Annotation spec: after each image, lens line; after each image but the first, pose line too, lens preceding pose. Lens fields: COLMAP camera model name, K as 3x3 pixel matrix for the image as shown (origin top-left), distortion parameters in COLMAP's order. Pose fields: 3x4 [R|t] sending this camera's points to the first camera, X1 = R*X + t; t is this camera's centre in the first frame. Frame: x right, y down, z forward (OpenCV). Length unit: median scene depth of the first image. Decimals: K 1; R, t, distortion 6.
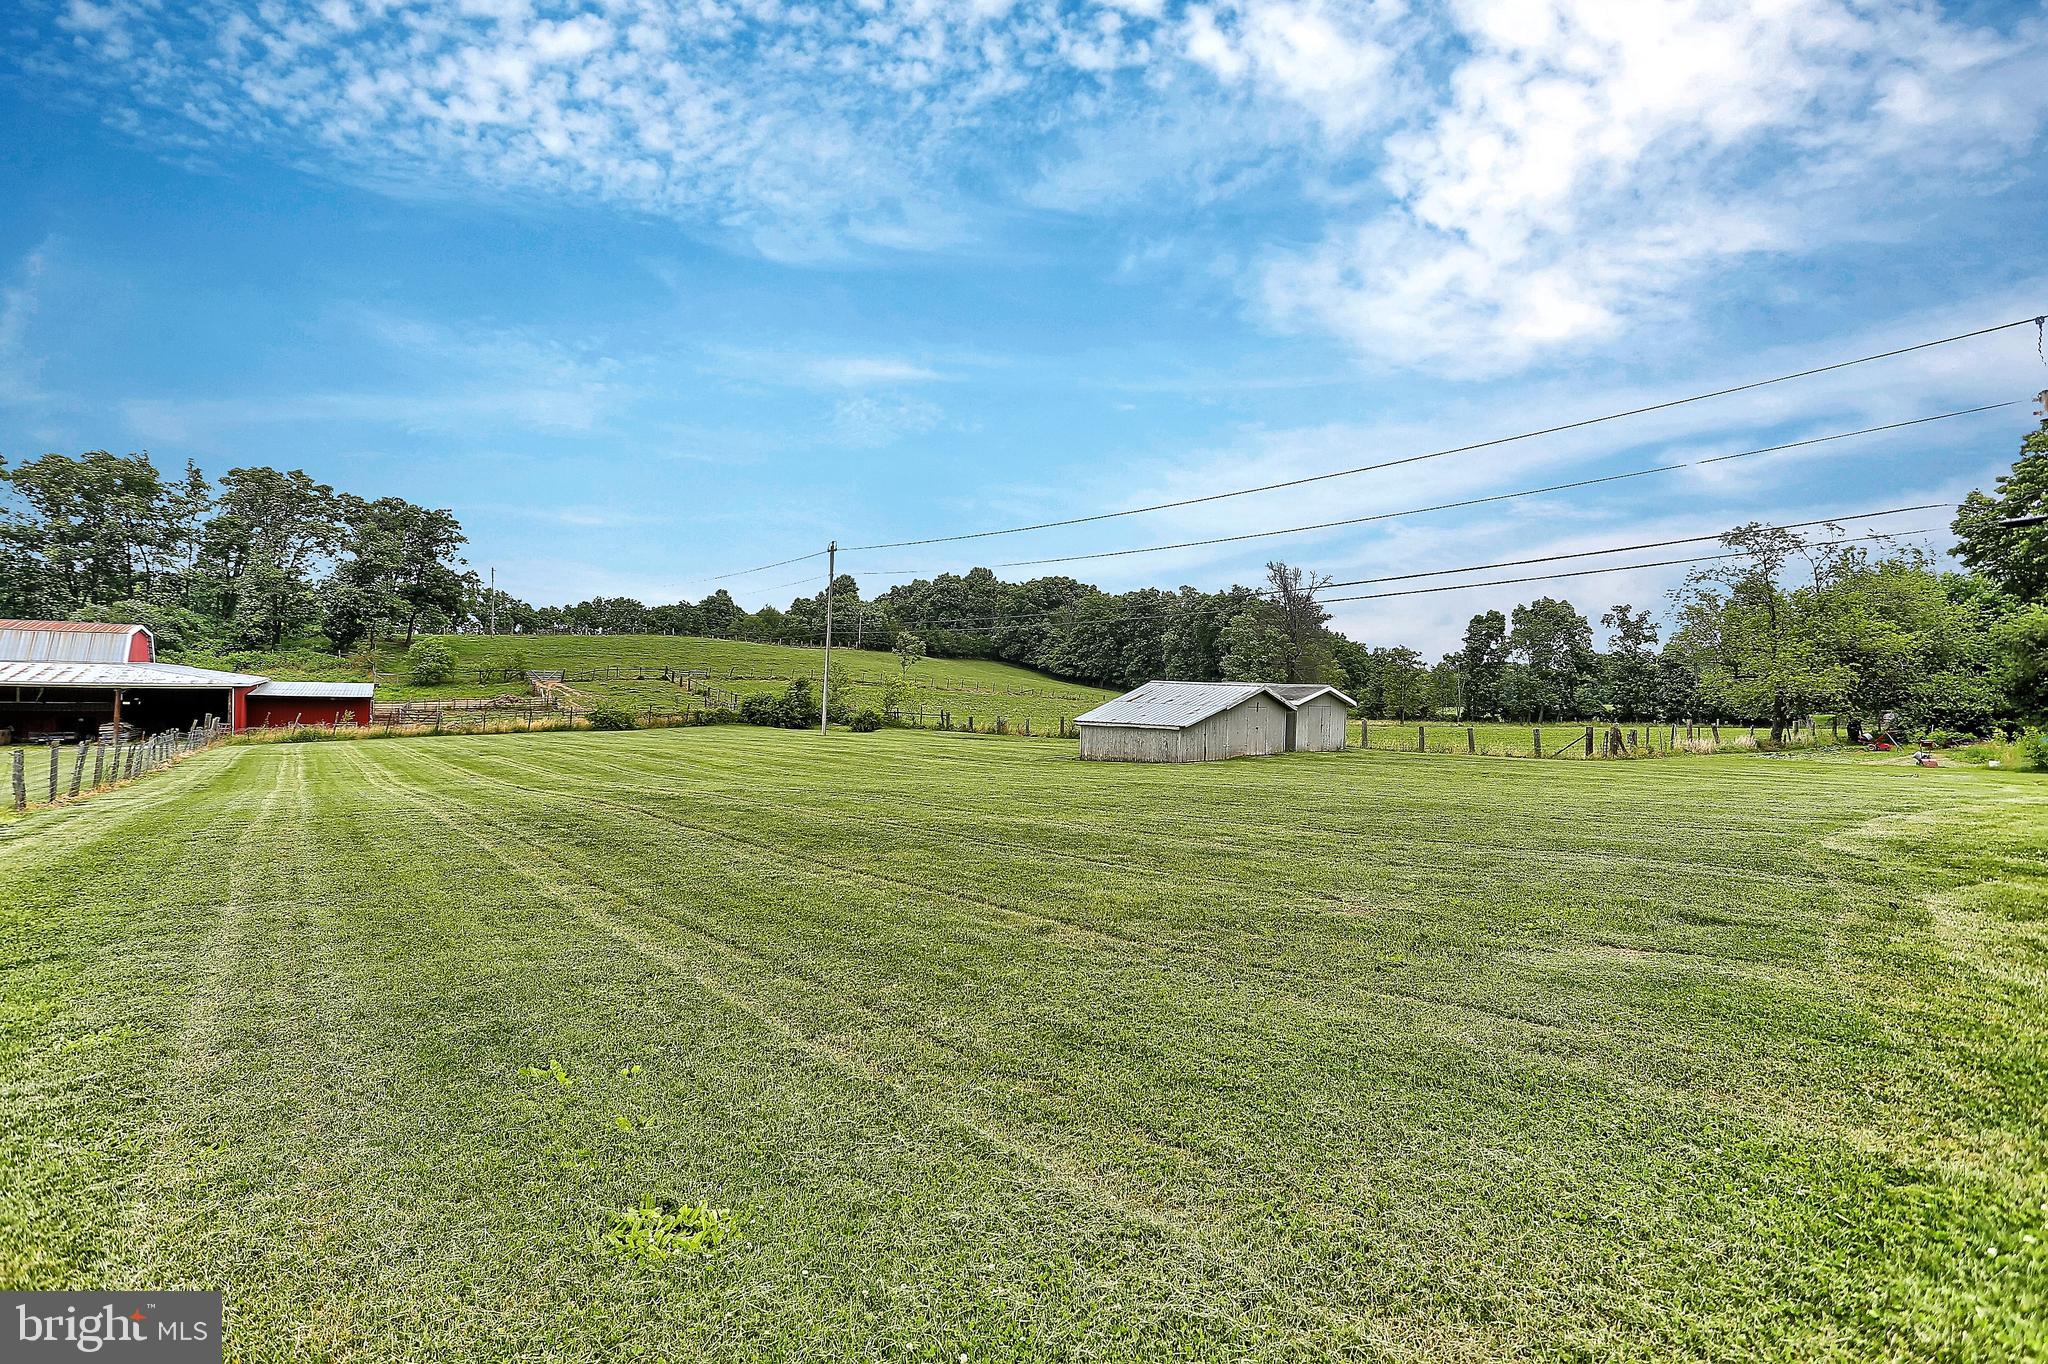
lens RADIAL K [[1032.5, 0, 1013.1], [0, 1032.5, 668.0], [0, 0, 1]] dist [-0.026147, 0.026894]
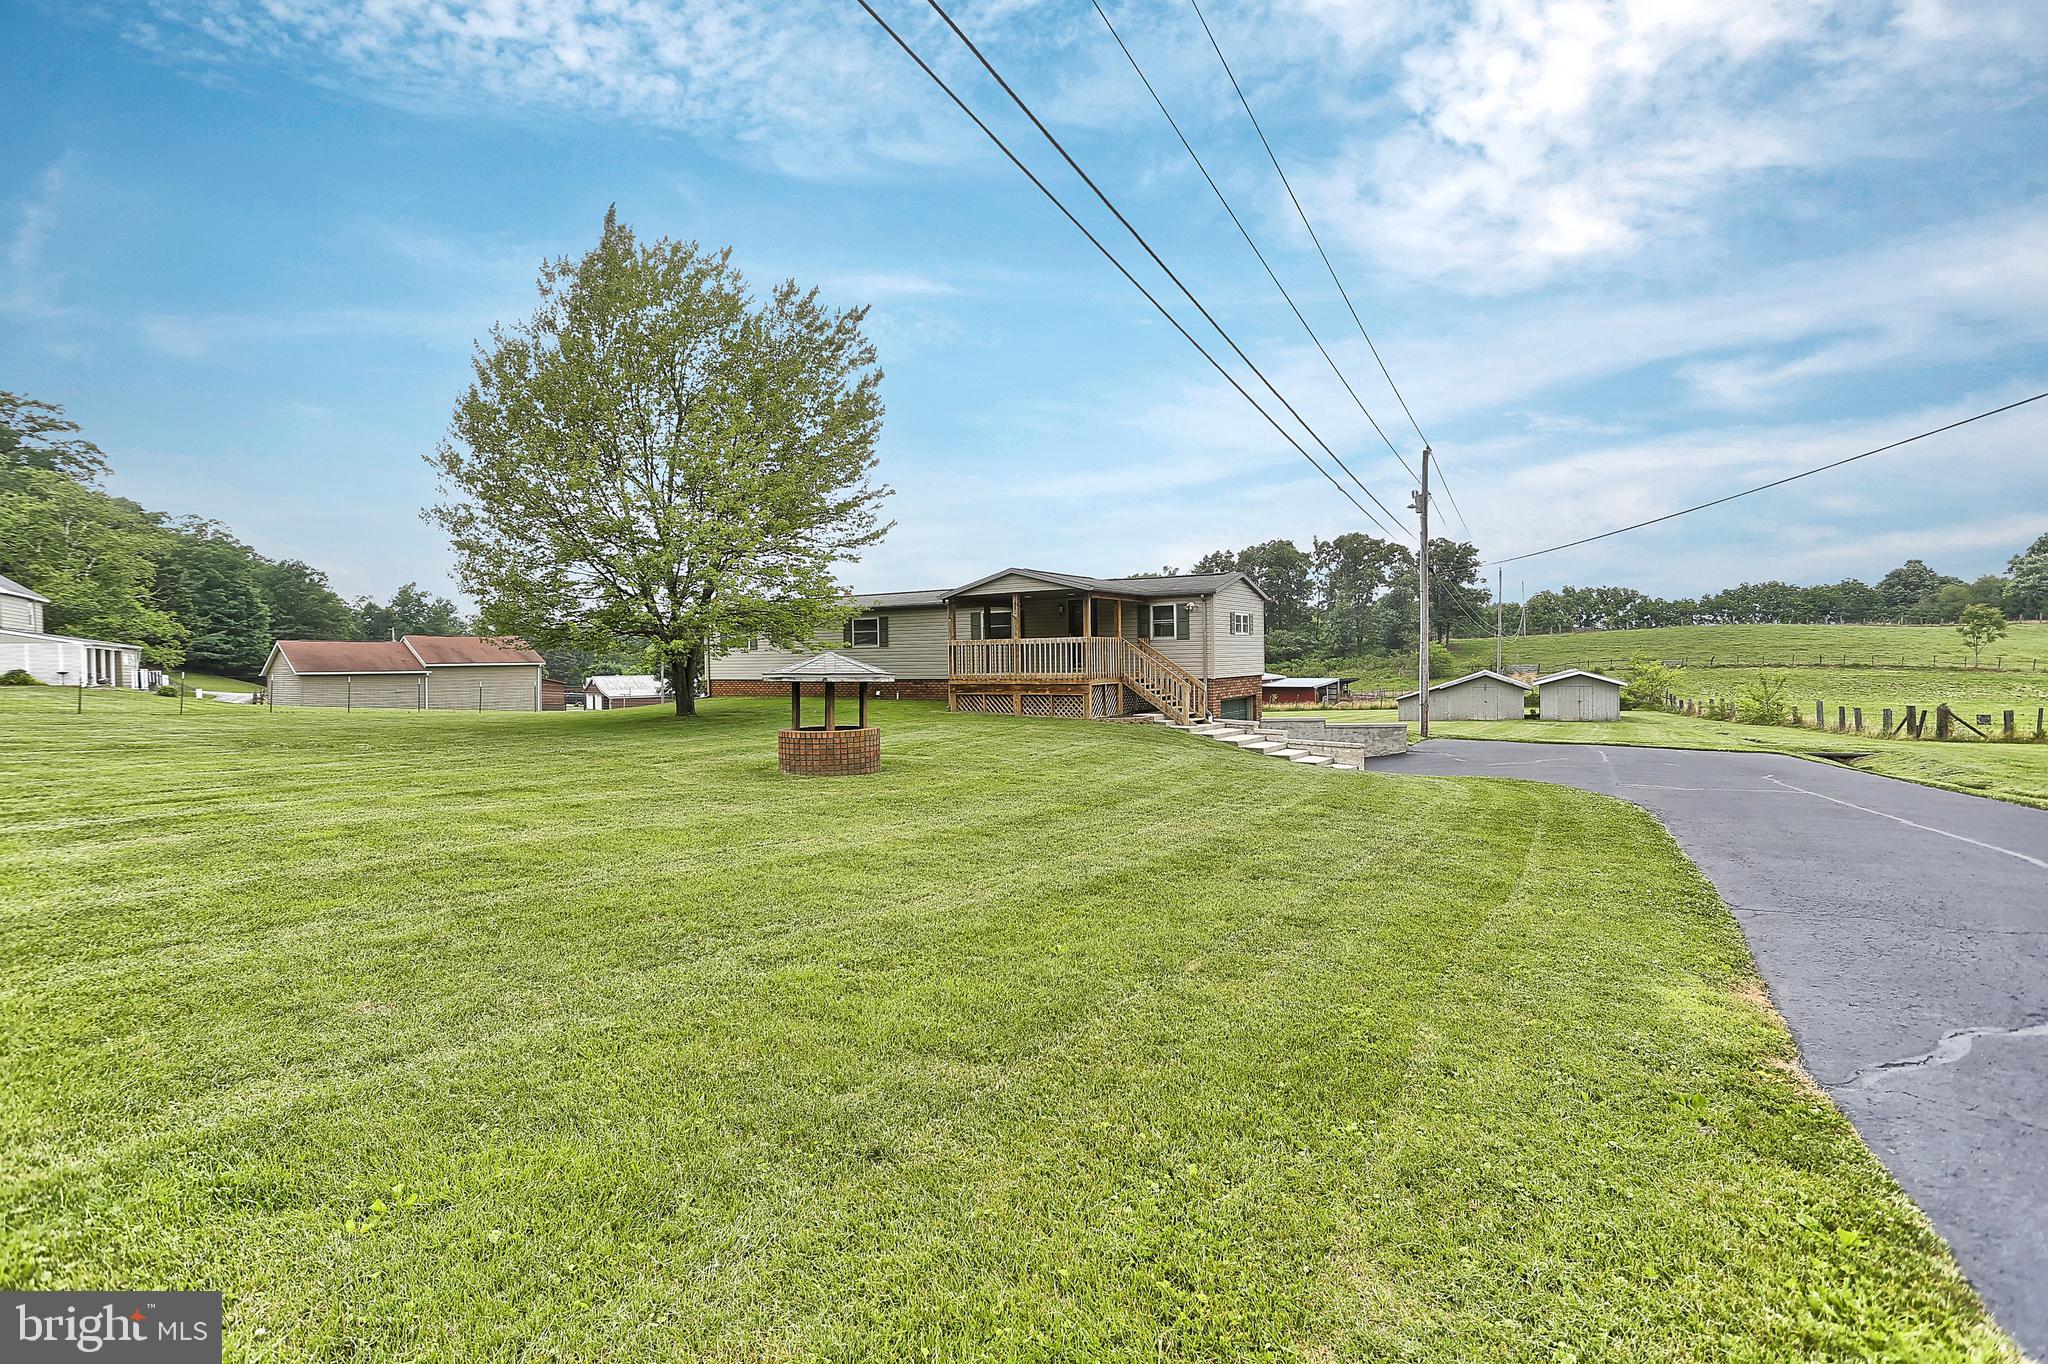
lens RADIAL K [[998.1, 0, 1024.0], [0, 998.1, 682.0], [0, 0, 1]] dist [-0.026116, 0.023365]
pose [[0.421014, -0.013912, -0.906947, 0.377016], [0.032686, 0.999466, -0.000158, 0.003482], [0.906465, -0.029578, 0.421244, -0.045121]]
